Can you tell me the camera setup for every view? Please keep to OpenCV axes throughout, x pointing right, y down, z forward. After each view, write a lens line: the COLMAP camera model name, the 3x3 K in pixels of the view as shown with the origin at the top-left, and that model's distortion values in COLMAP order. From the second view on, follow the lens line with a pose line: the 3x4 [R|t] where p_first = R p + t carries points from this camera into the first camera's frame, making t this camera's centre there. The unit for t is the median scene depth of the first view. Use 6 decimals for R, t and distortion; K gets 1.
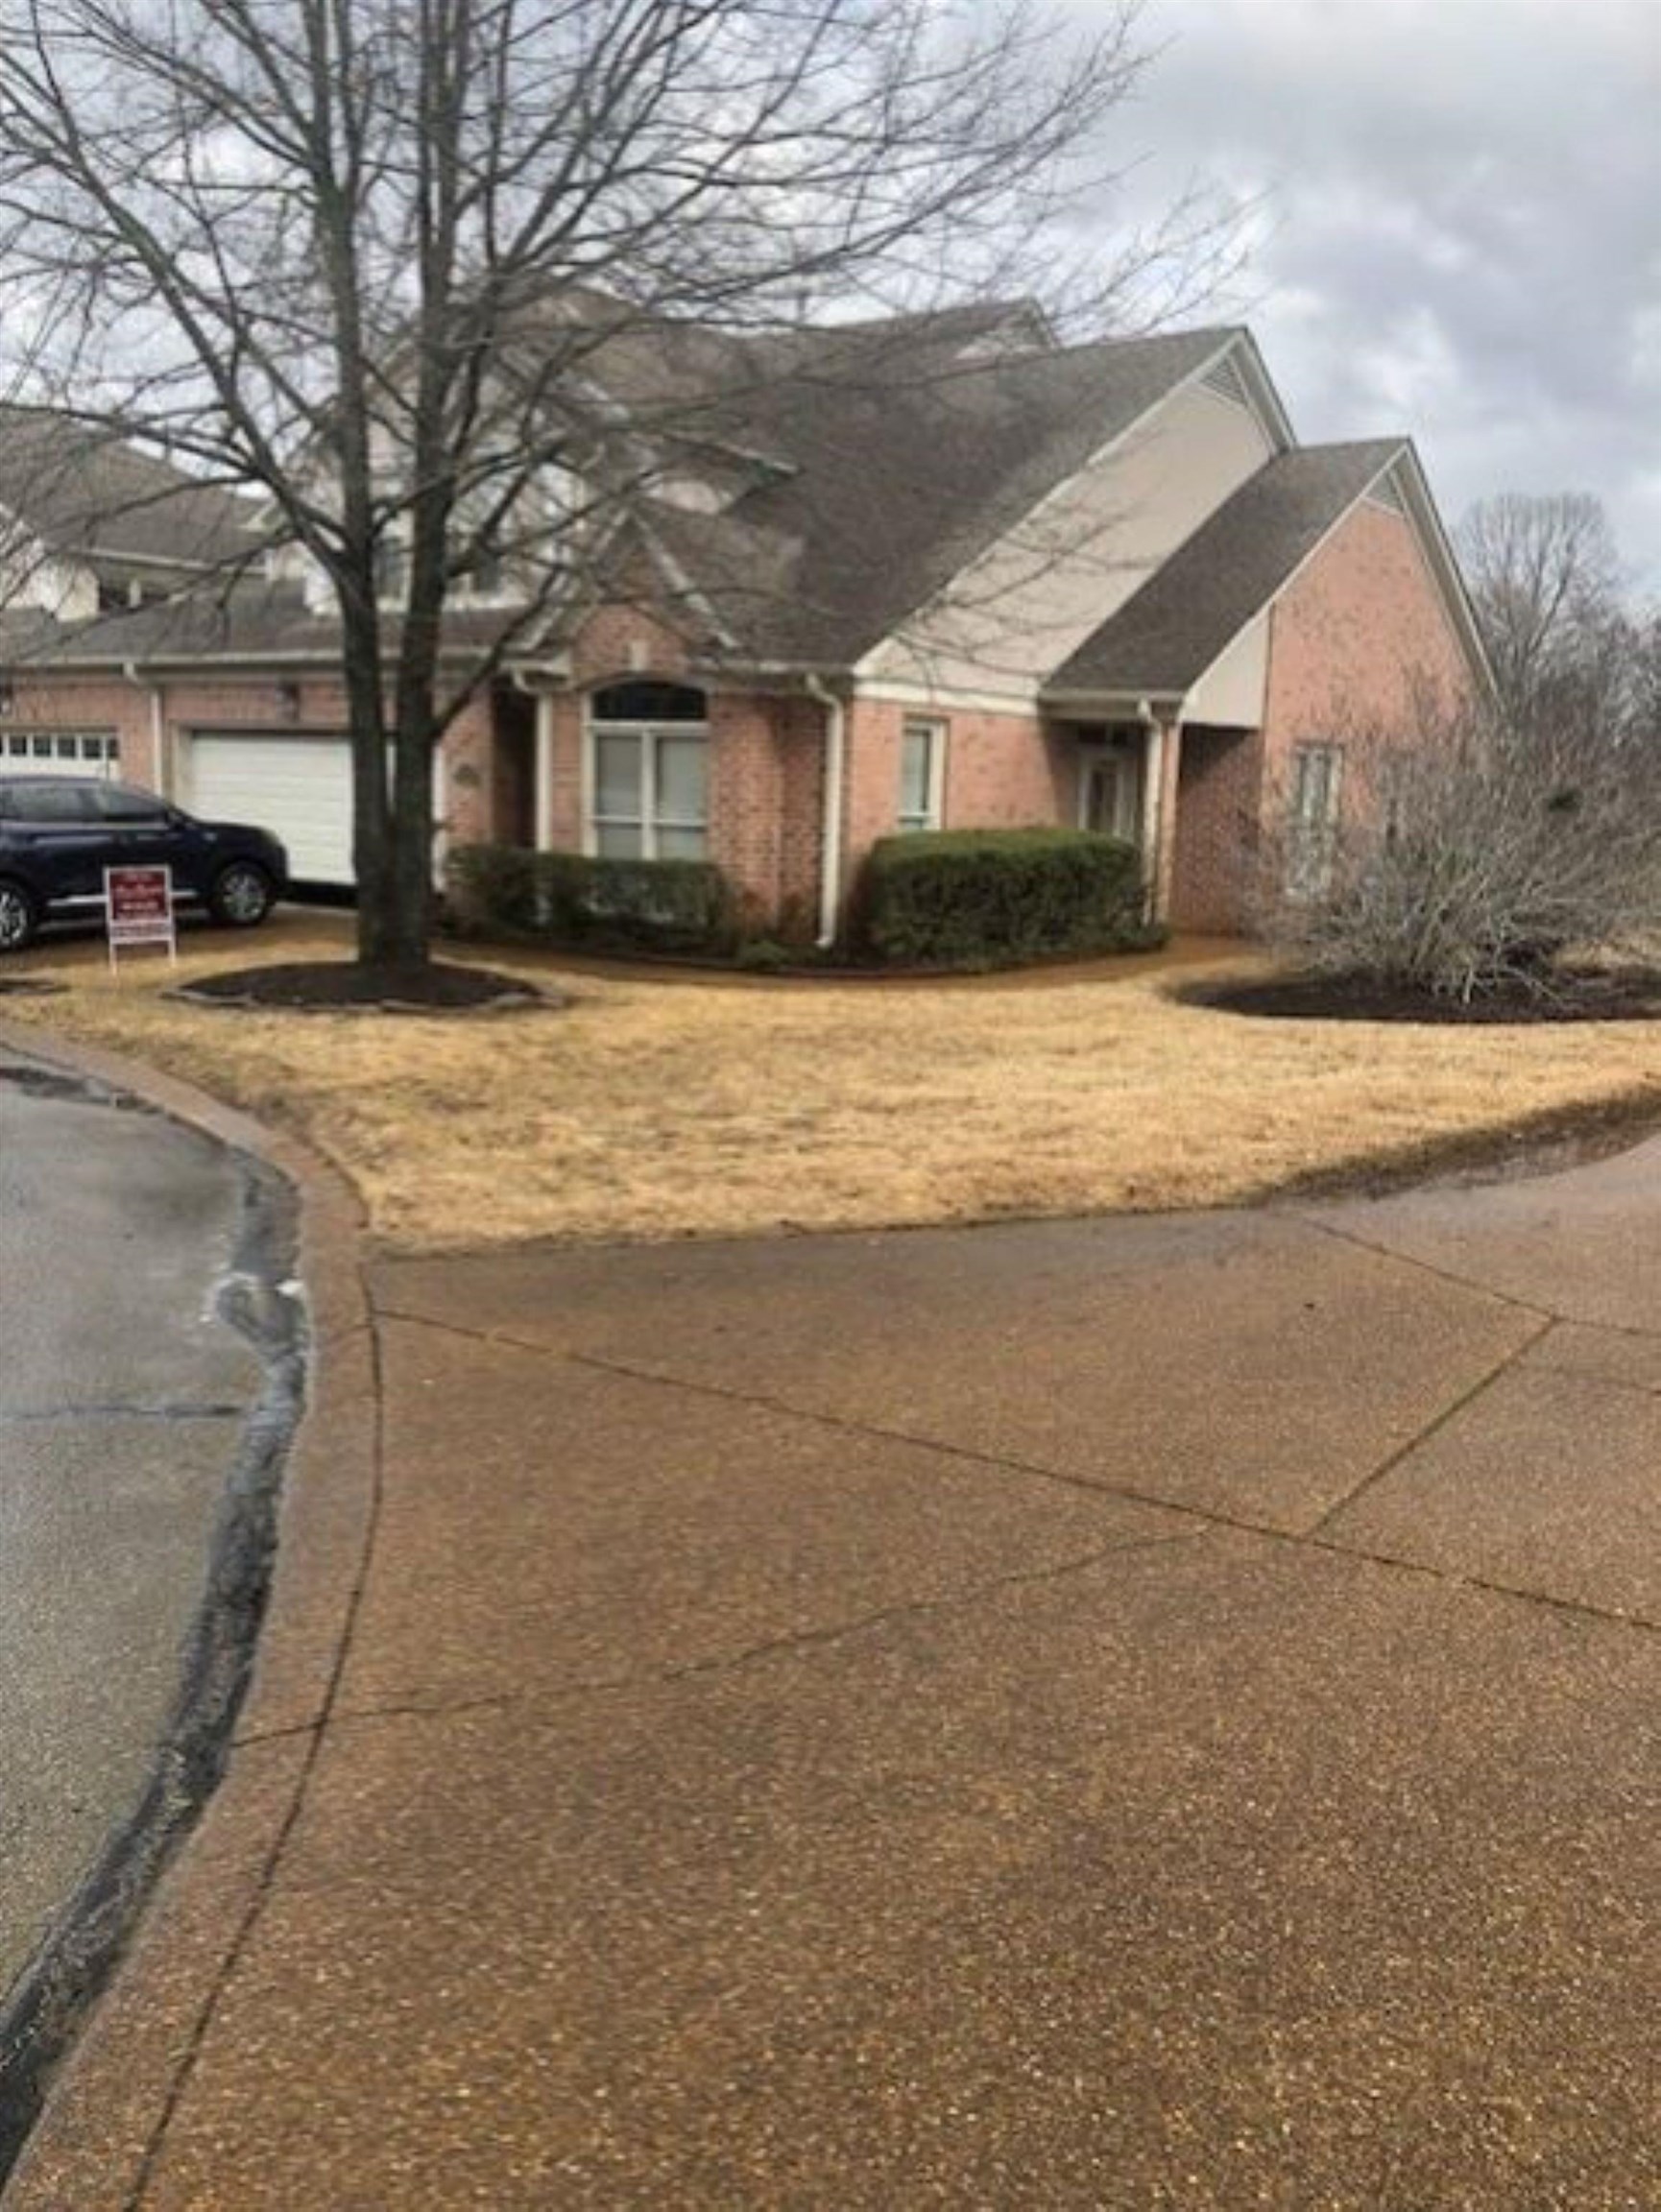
lens RADIAL K [[1602.4, 0, 830.5], [0, 1602.4, 1106.0], [0, 0, 1]] dist [0.002268, 0.006114]
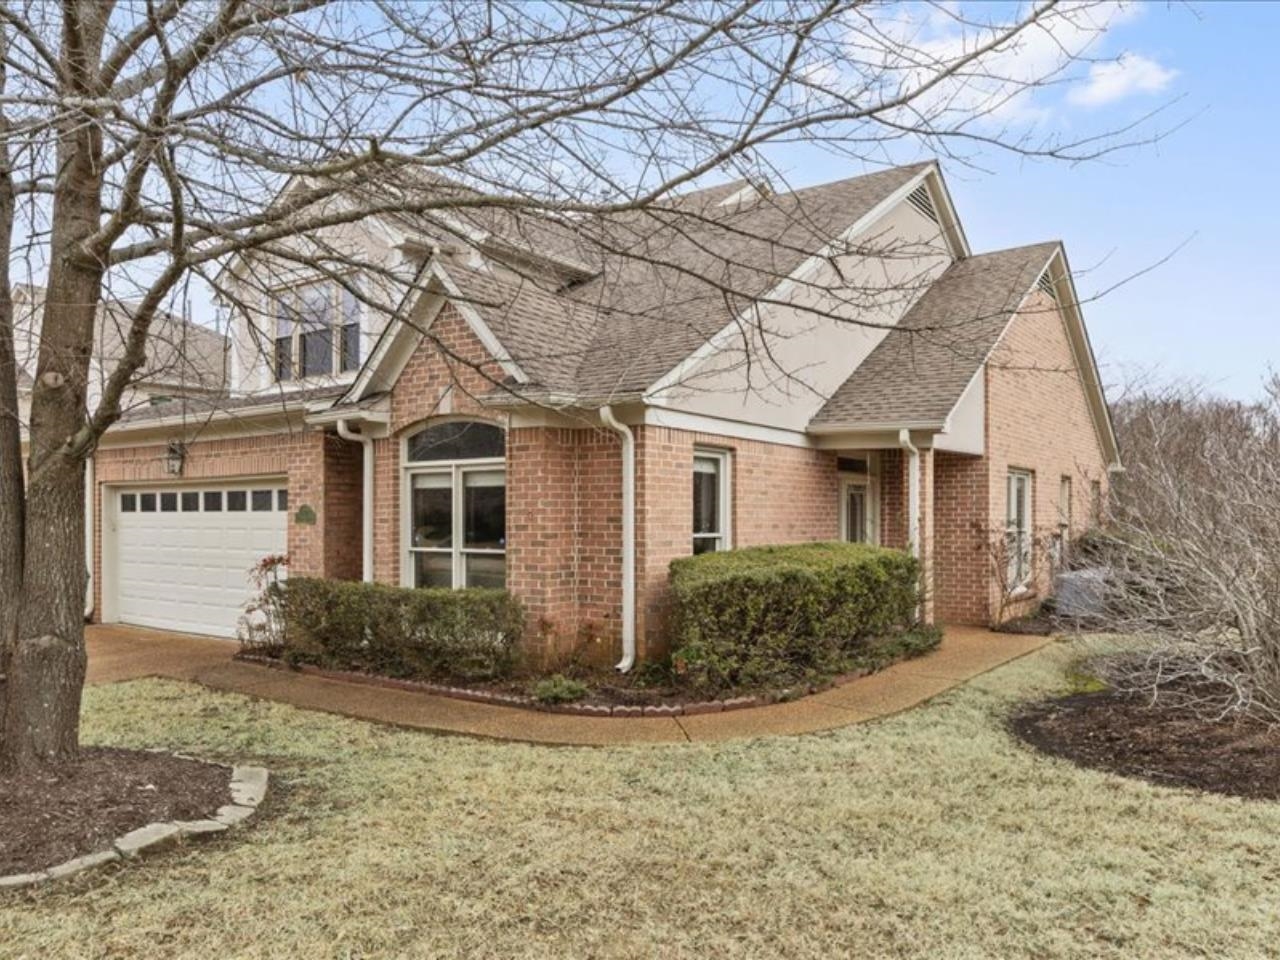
lens RADIAL K [[927.2, 0, 640.0], [0, 927.2, 480.0], [0, 0, 1]] dist [0.002268, 0.006114]
pose [[0.999408, -0.034354, 0.001622, 0.008090], [0.033741, 0.970261, -0.239699, -0.068395], [0.006661, 0.239612, 0.970846, 0.374557]]
